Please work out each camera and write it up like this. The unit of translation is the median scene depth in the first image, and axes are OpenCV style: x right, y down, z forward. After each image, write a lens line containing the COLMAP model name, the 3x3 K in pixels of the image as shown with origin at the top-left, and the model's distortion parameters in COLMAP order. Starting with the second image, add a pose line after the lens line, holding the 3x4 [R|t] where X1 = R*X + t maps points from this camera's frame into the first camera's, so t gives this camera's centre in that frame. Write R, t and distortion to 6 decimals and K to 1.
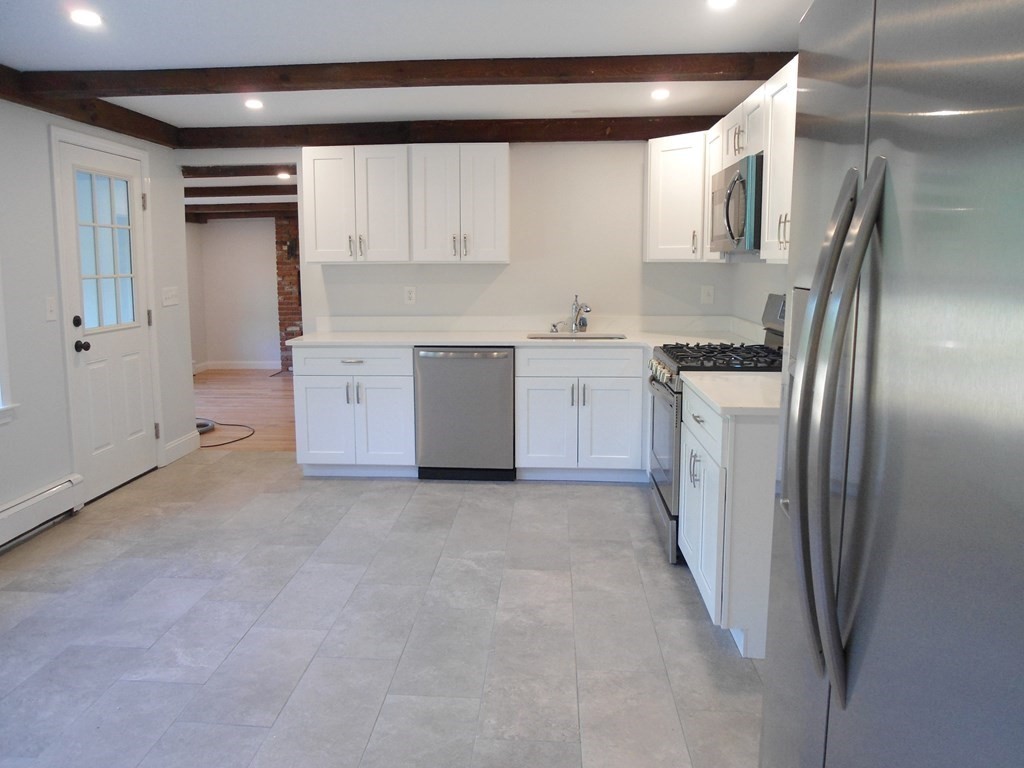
lens RADIAL K [[750.3, 0, 491.4], [0, 750.3, 362.1], [0, 0, 1]] dist [0.033430, -0.087831]
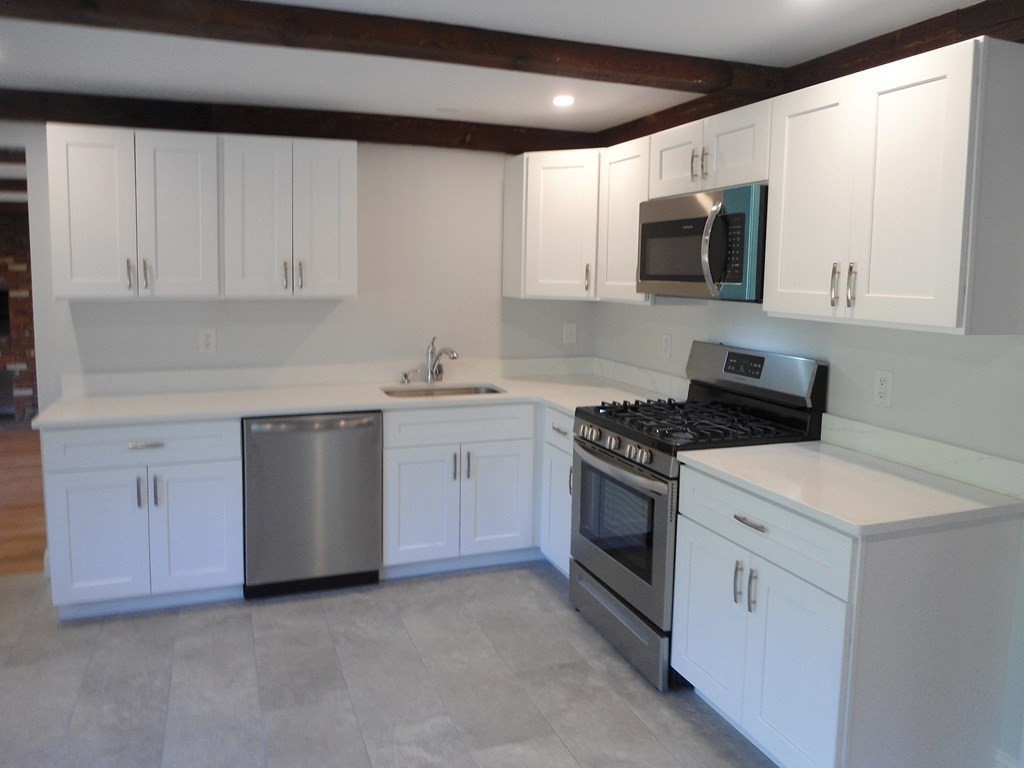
lens RADIAL K [[750.3, 0, 491.4], [0, 750.3, 362.1], [0, 0, 1]] dist [0.033430, -0.087831]
pose [[0.911604, -0.034543, 0.409615, -0.177299], [0.039216, 0.999226, -0.003009, -0.062394], [-0.409194, 0.018807, 0.912254, 0.256607]]
